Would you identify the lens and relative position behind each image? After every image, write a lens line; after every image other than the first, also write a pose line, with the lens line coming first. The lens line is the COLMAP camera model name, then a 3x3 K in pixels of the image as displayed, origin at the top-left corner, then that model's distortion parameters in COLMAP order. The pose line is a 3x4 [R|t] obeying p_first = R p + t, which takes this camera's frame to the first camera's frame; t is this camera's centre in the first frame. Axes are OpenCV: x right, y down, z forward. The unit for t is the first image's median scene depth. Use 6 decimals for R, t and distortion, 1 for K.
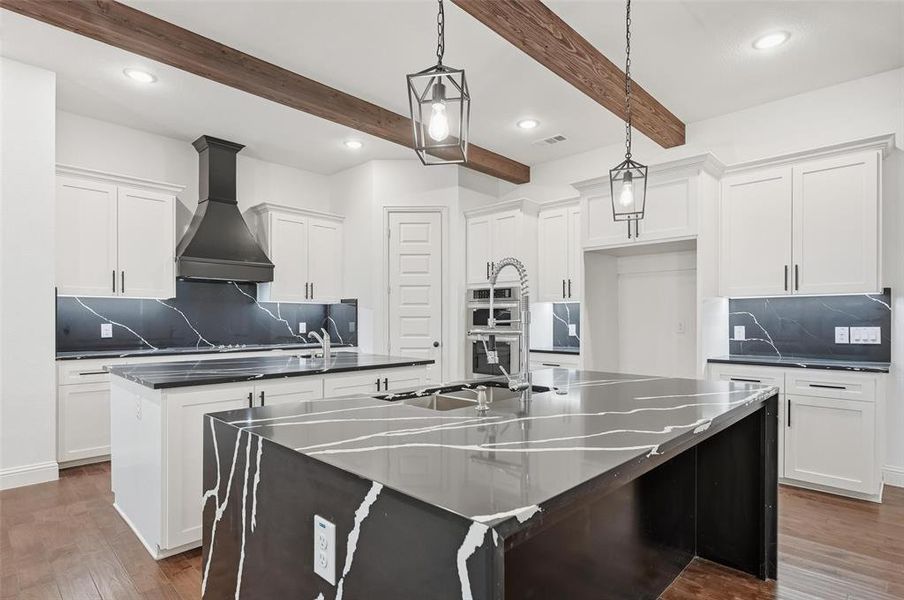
lens RADIAL K [[461.4, 0, 453.6], [0, 461.4, 323.7], [0, 0, 1]] dist [-0.013694, 0.003358]
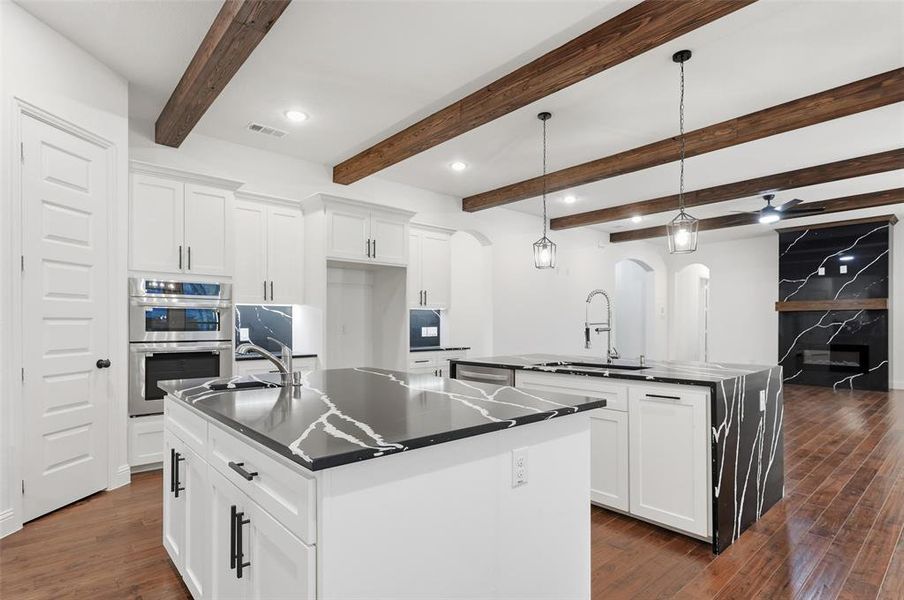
lens RADIAL K [[461.4, 0, 459.4], [0, 461.4, 323.4], [0, 0, 1]] dist [-0.013694, 0.003358]
pose [[0.075128, -0.003383, 0.997168, -0.703783], [0.004839, 0.999984, 0.003028, -0.009741], [-0.997162, 0.004598, 0.075143, 0.559452]]
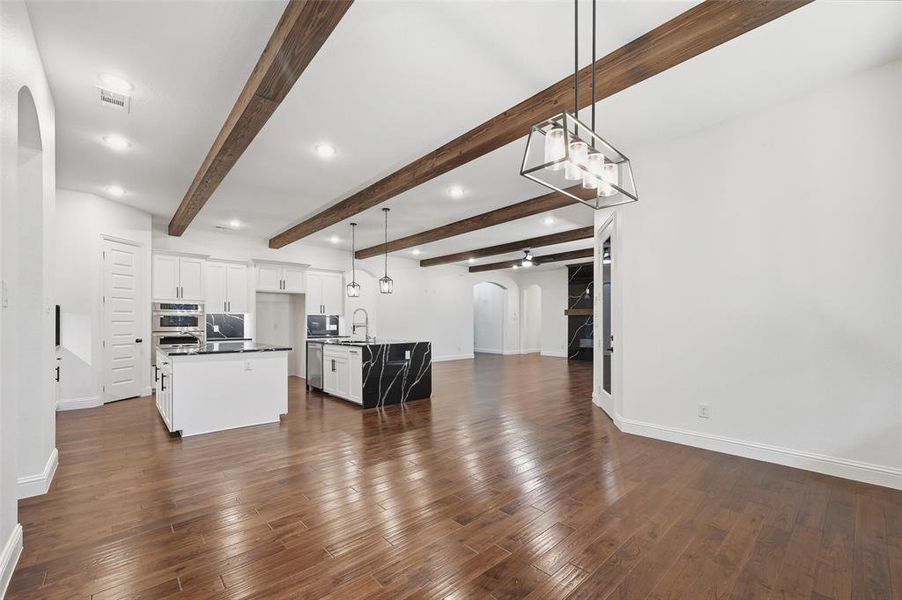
lens RADIAL K [[369.5, 0, 454.4], [0, 369.5, 321.4], [0, 0, 1]] dist [-0.003953, -0.000592]
pose [[0.070011, -0.001894, 0.997544, -1.259474], [0.003729, 0.999992, 0.001637, -0.014180], [-0.997539, 0.003605, 0.070018, -0.041281]]
